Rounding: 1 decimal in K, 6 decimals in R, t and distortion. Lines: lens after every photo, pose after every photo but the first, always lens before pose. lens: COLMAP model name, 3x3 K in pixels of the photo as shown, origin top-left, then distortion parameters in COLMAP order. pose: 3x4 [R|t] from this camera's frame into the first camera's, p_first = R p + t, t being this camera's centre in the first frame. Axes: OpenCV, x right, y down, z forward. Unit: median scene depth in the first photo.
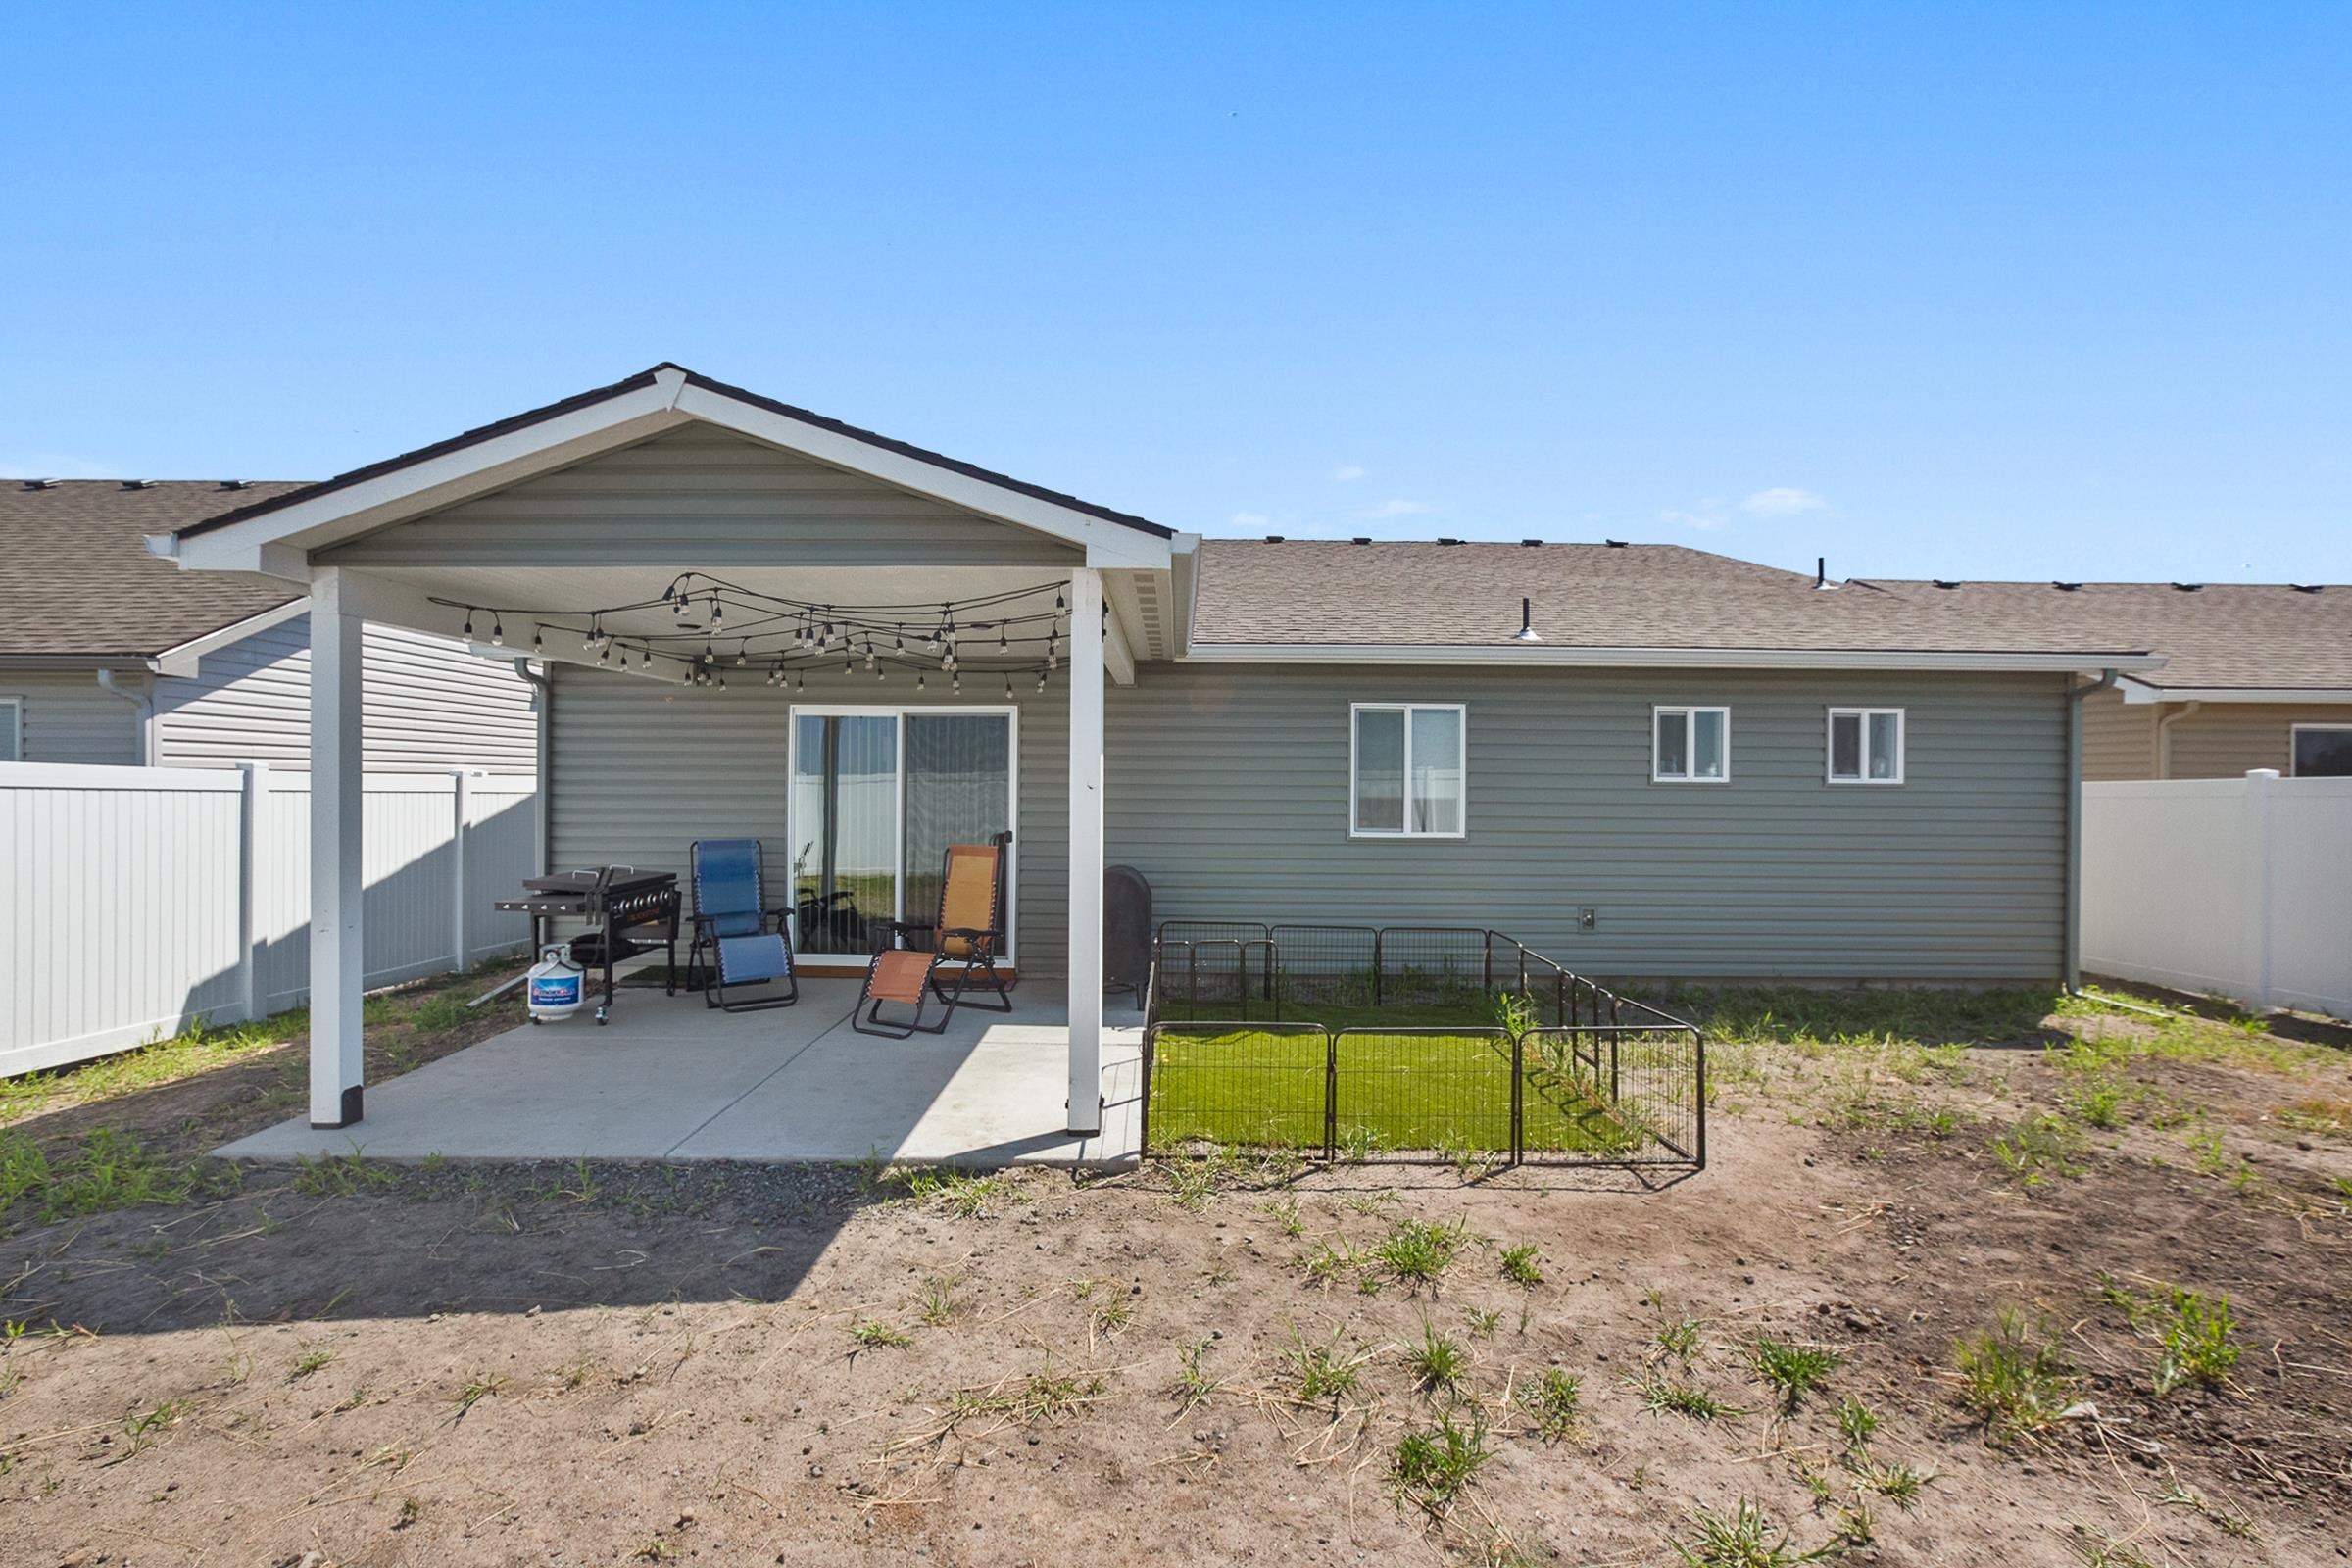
lens RADIAL K [[1075.7, 0, 1131.5], [0, 1075.7, 785.6], [0, 0, 1]] dist [-0.027843, 0.012516]
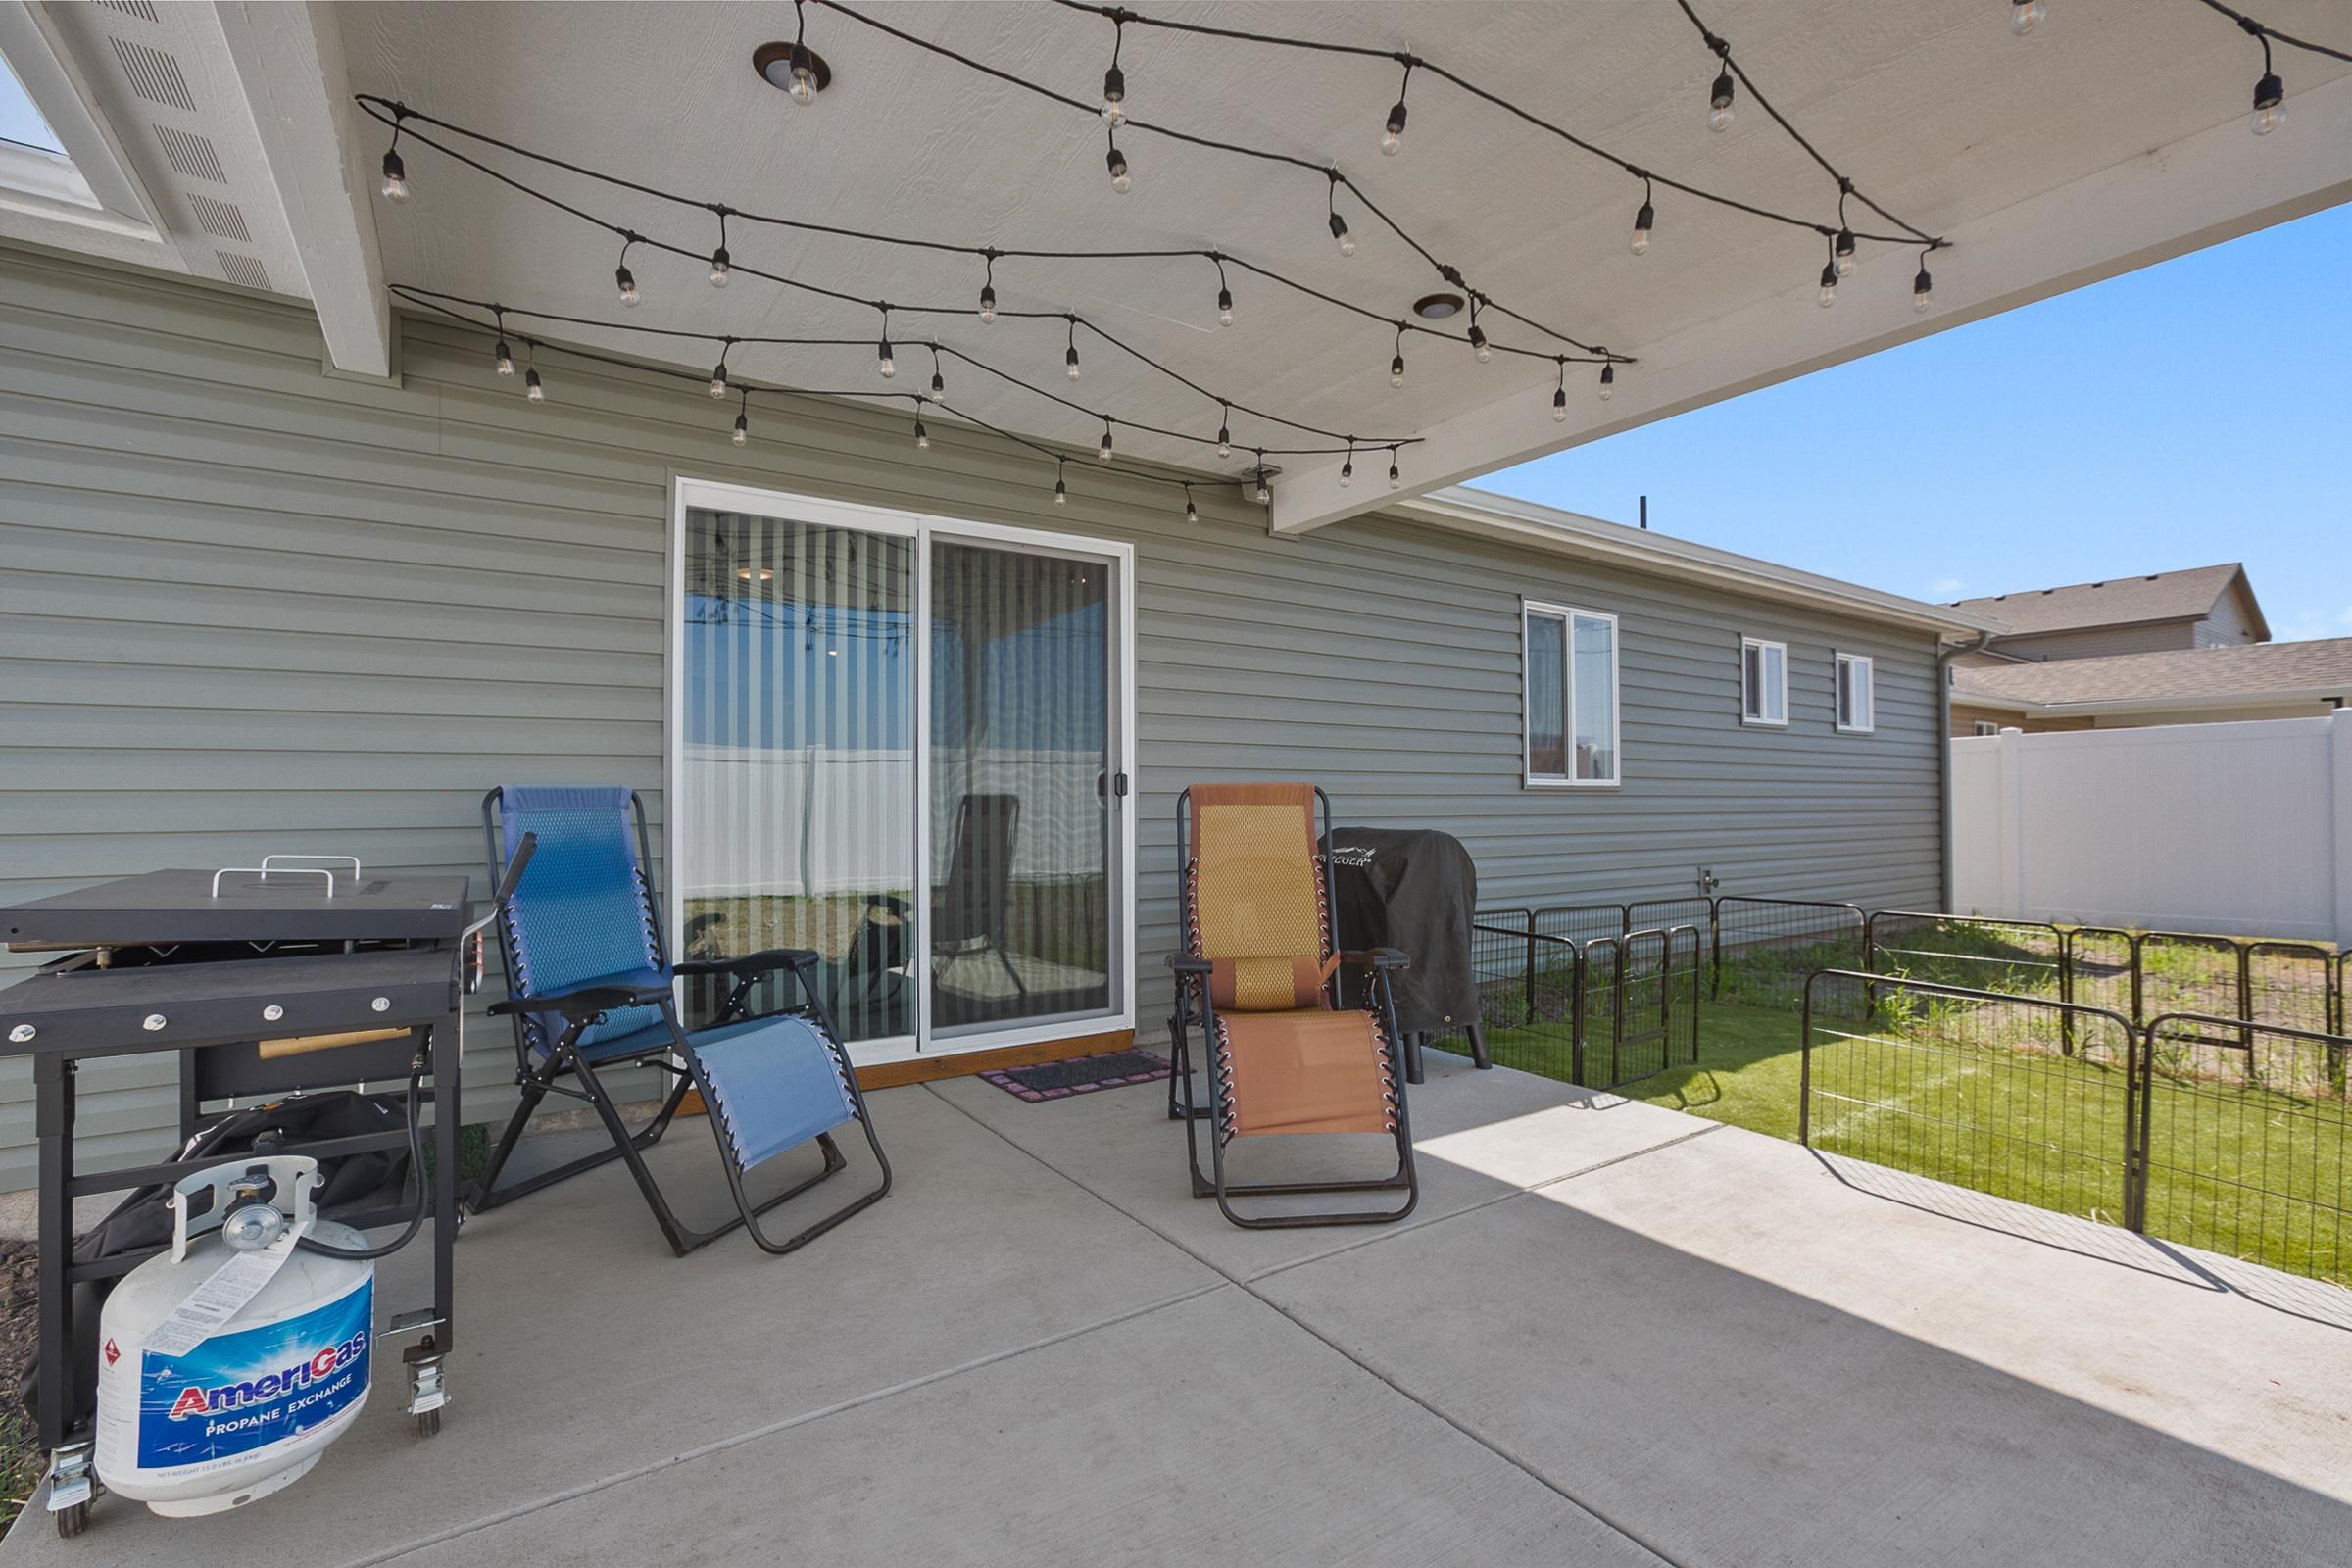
lens RADIAL K [[1075.7, 0, 1191.1], [0, 1075.7, 788.6], [0, 0, 1]] dist [-0.027843, 0.012516]
pose [[0.818224, -0.003498, 0.574889, -0.396169], [0.009794, 0.999921, -0.007856, 0.053772], [-0.574816, 0.012059, 0.818194, 0.539574]]
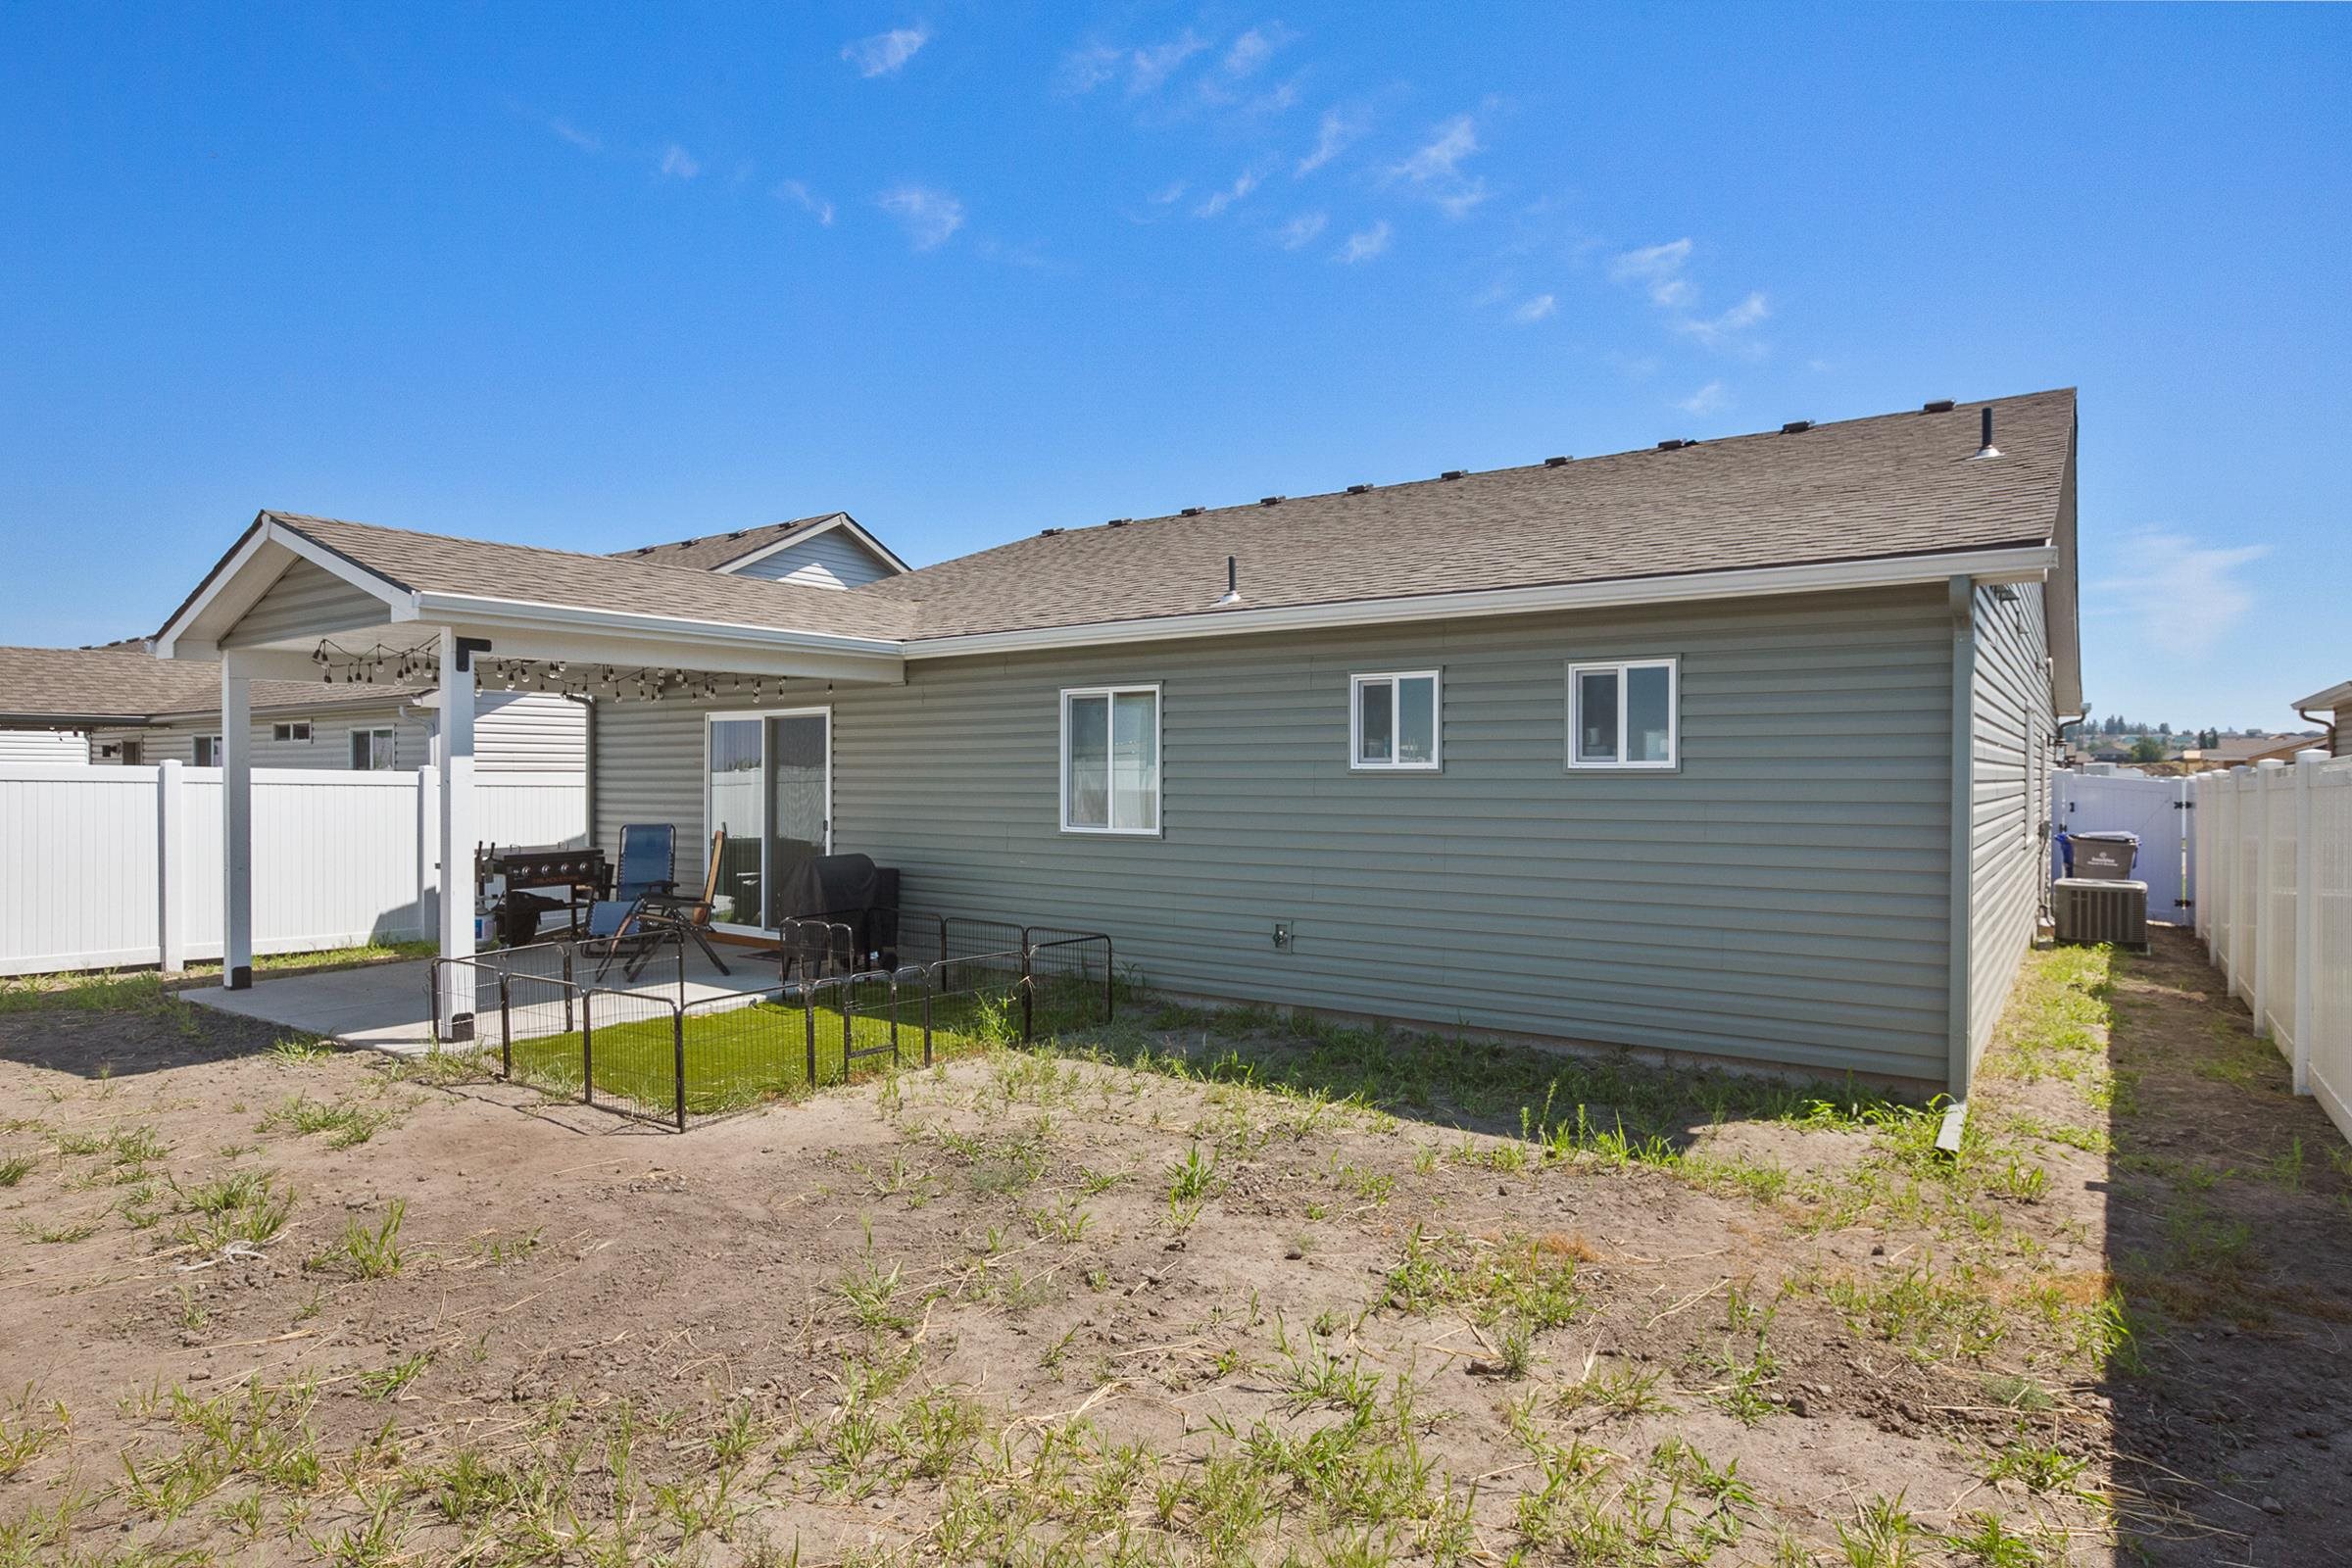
lens RADIAL K [[1310.9, 0, 1172.9], [0, 1310.9, 789.9], [0, 0, 1]] dist [-0.013928, 0.000879]
pose [[0.807550, -0.001690, -0.589797, 0.962128], [0.007458, 0.999945, 0.007346, 0.003590], [0.589752, -0.010331, 0.807518, 0.128737]]
